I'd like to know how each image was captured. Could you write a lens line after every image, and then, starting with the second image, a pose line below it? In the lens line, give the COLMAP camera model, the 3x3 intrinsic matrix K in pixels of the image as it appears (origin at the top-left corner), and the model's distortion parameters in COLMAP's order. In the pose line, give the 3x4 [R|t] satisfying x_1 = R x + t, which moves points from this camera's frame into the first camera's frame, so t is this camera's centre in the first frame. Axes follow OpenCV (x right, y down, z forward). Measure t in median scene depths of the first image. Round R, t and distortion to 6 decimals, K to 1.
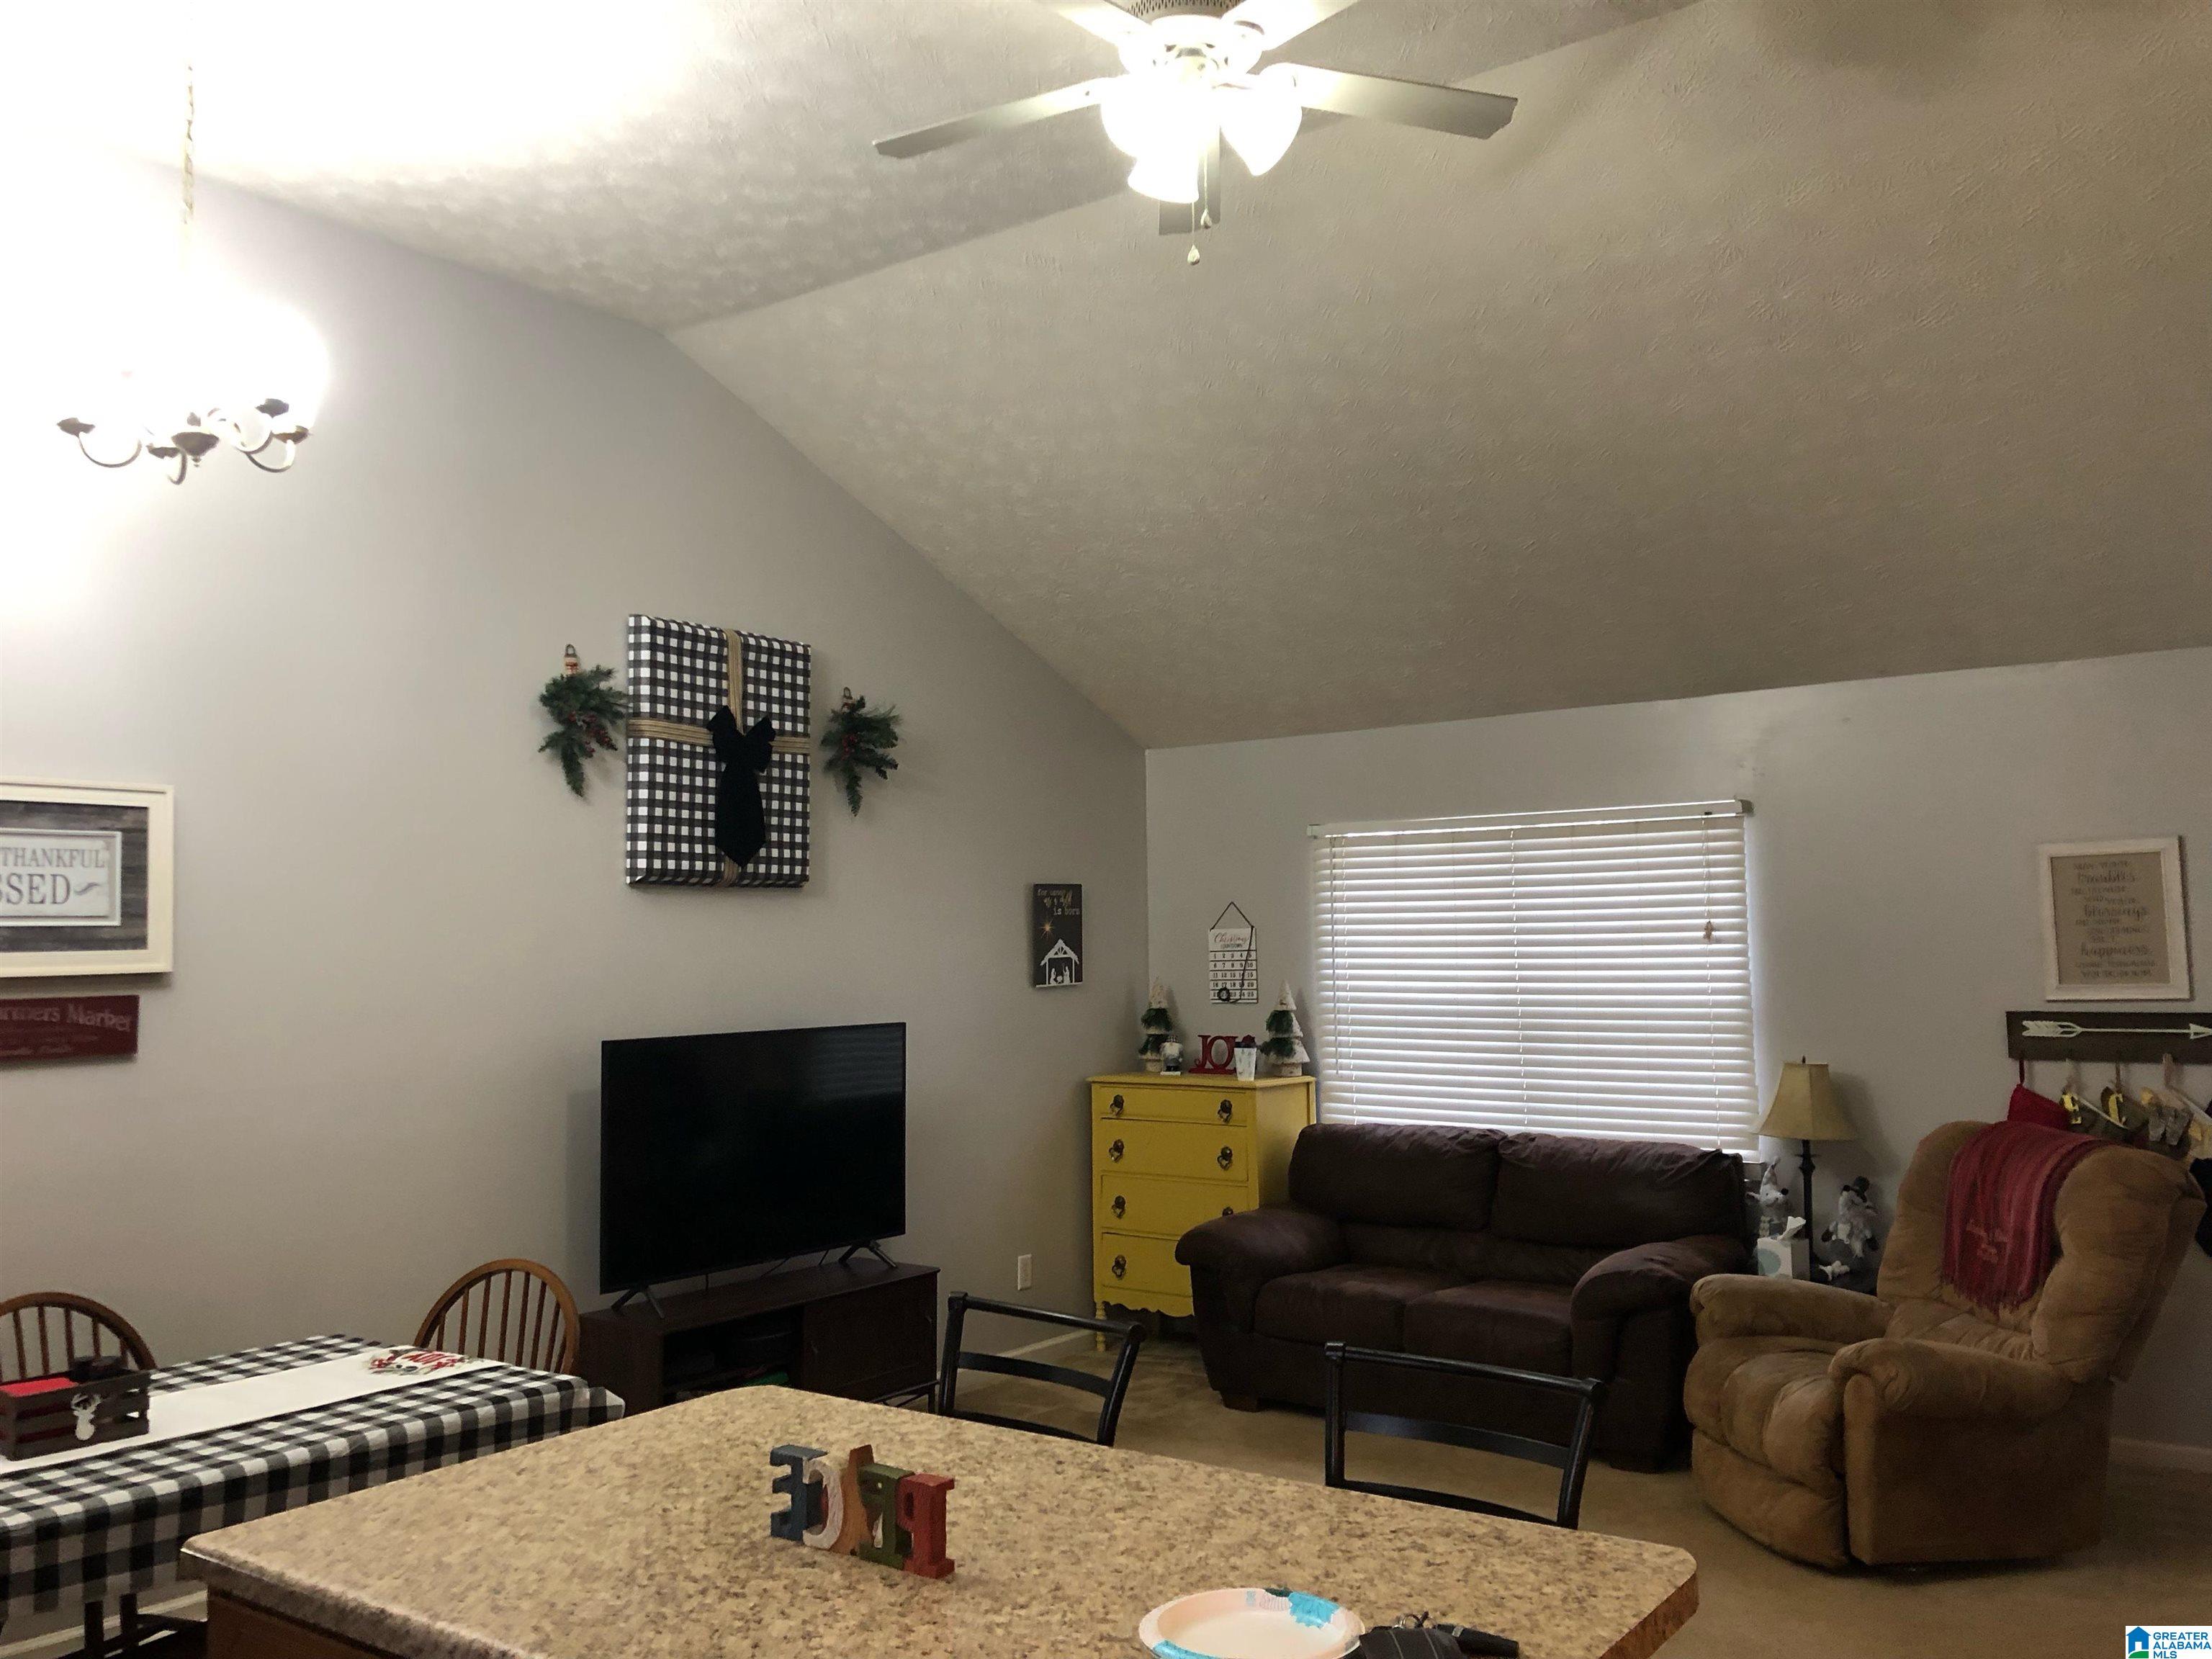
lens RADIAL K [[1830.5, 0, 1106.0], [0, 1830.5, 829.5], [0, 0, 1]] dist [0.031424, 0.035854]
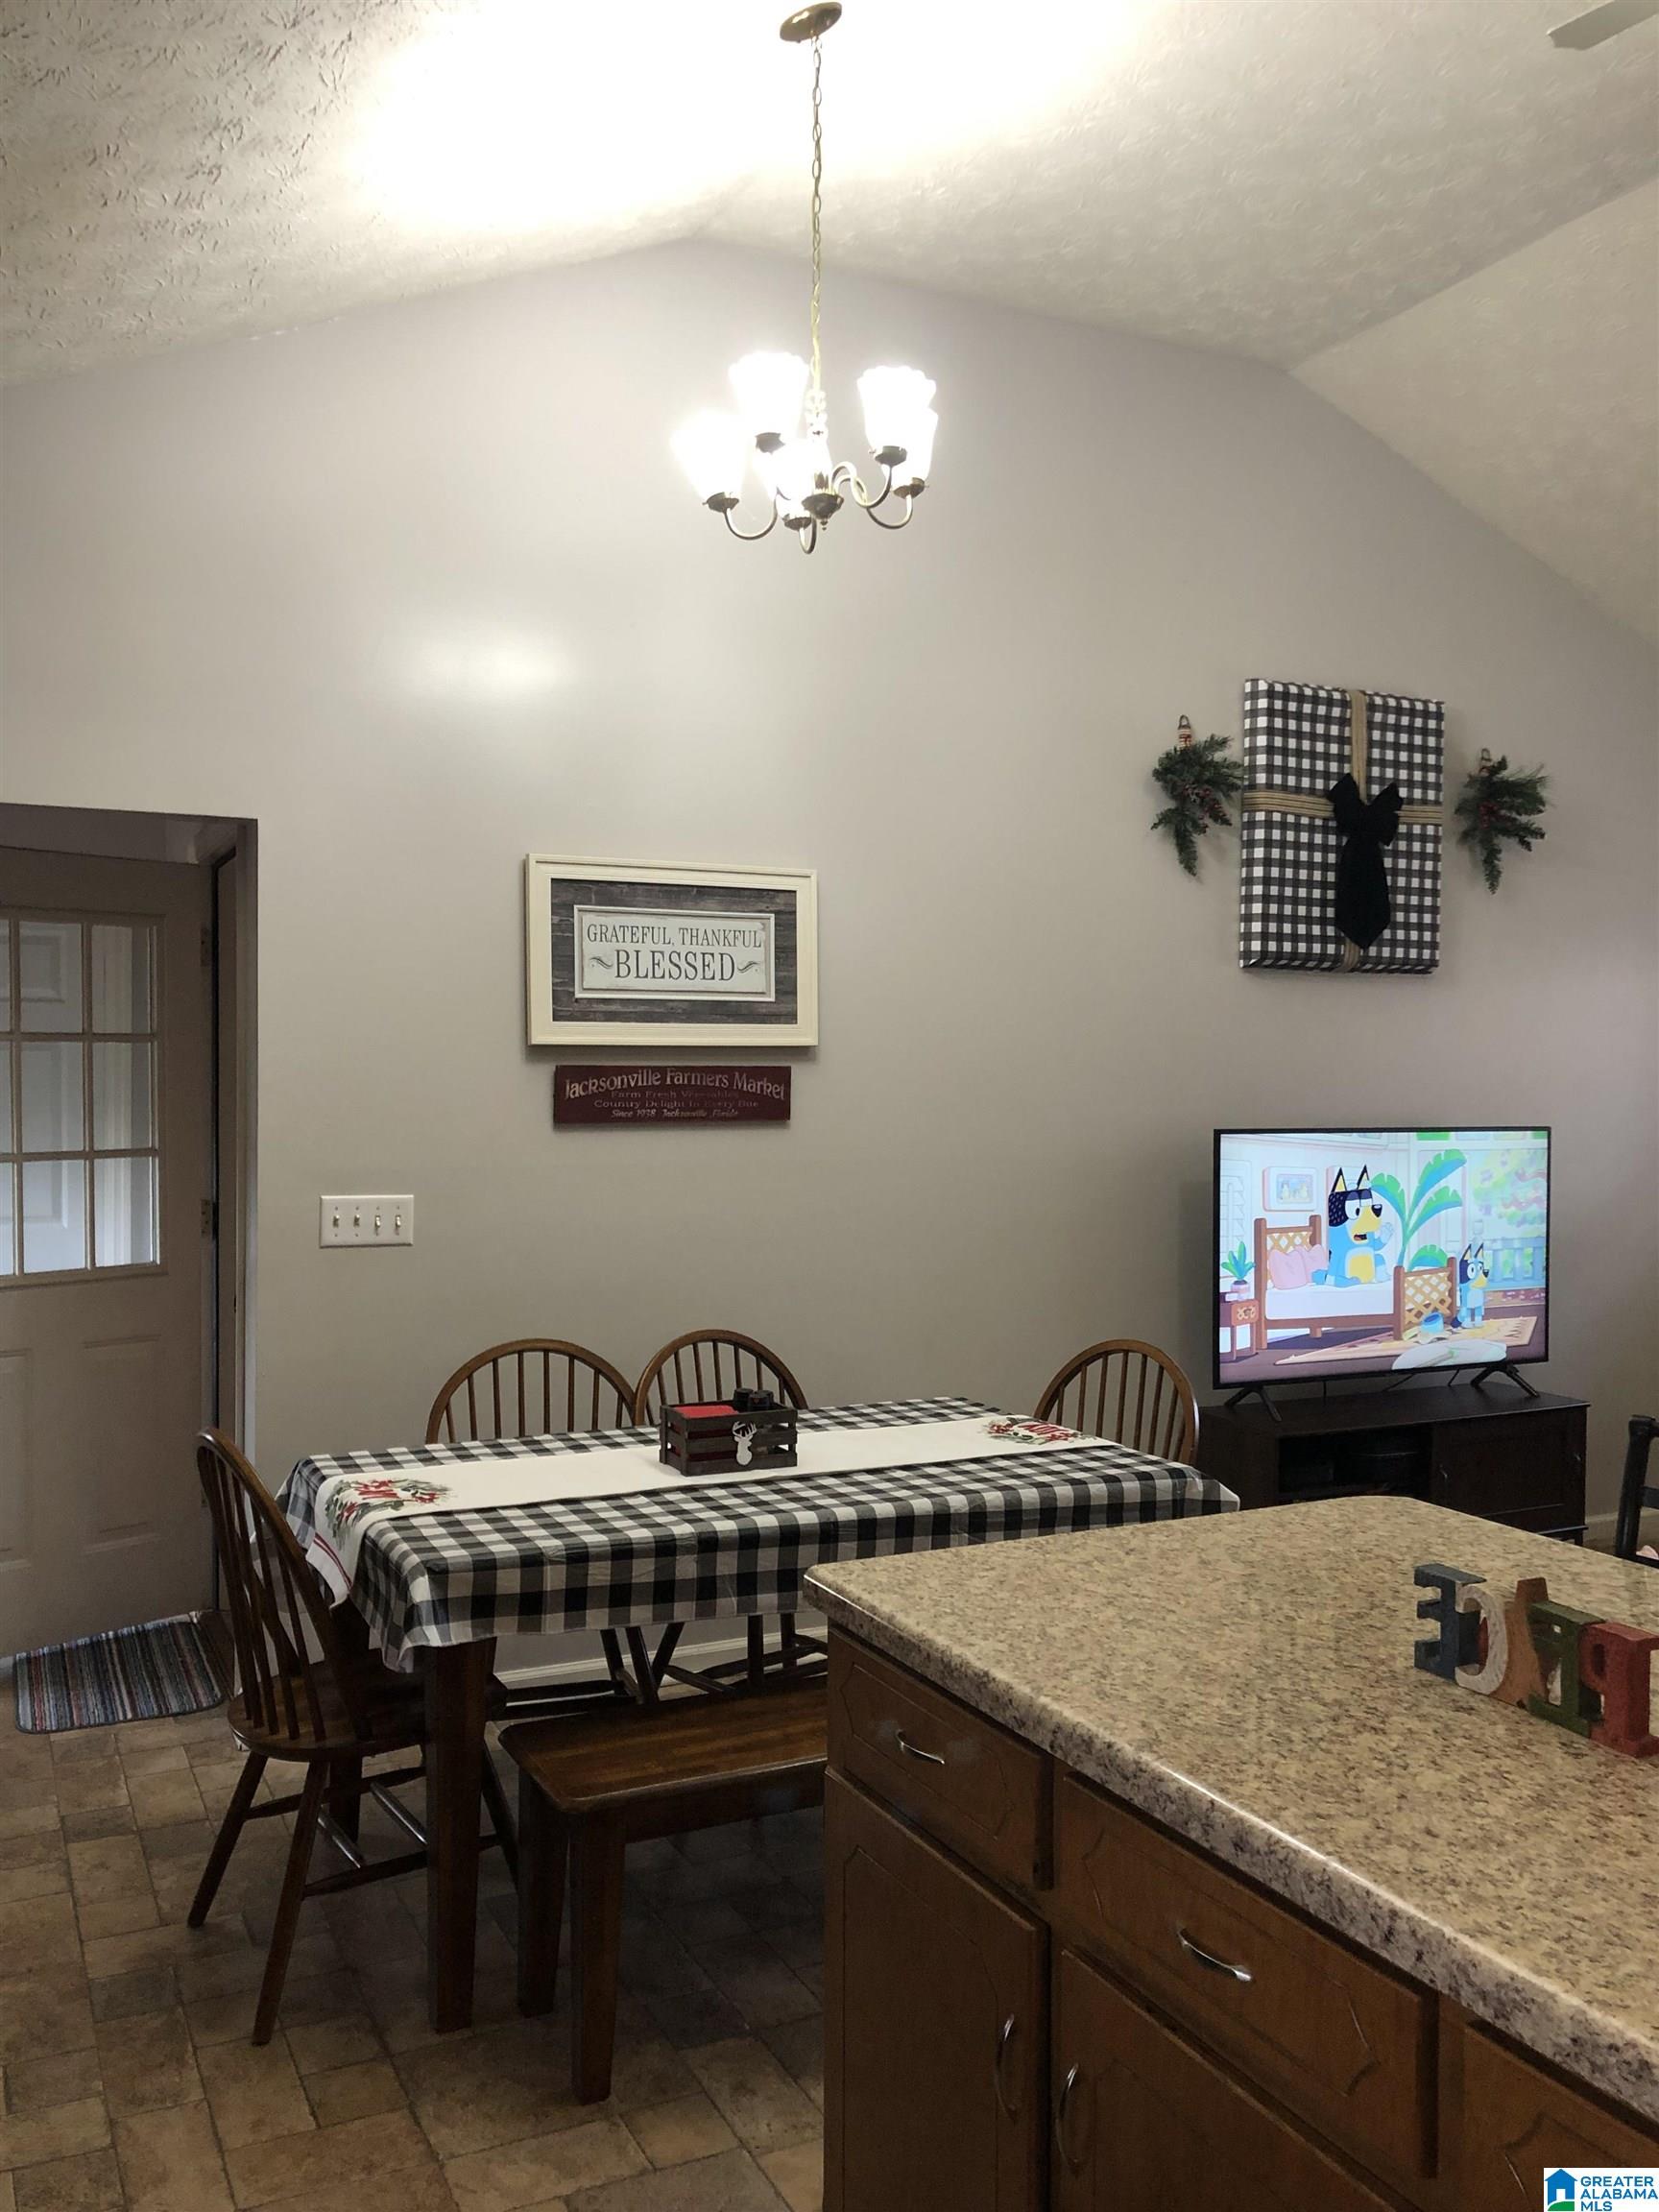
lens RADIAL K [[1797.6, 0, 862.8], [0, 1797.6, 1109.5], [0, 0, 1]] dist [0.013286, 0.012305]
pose [[0.895791, 0.024576, -0.443796, -0.026035], [0.010973, 0.996943, 0.077356, 0.034354], [0.444341, -0.074165, 0.892783, 0.093812]]
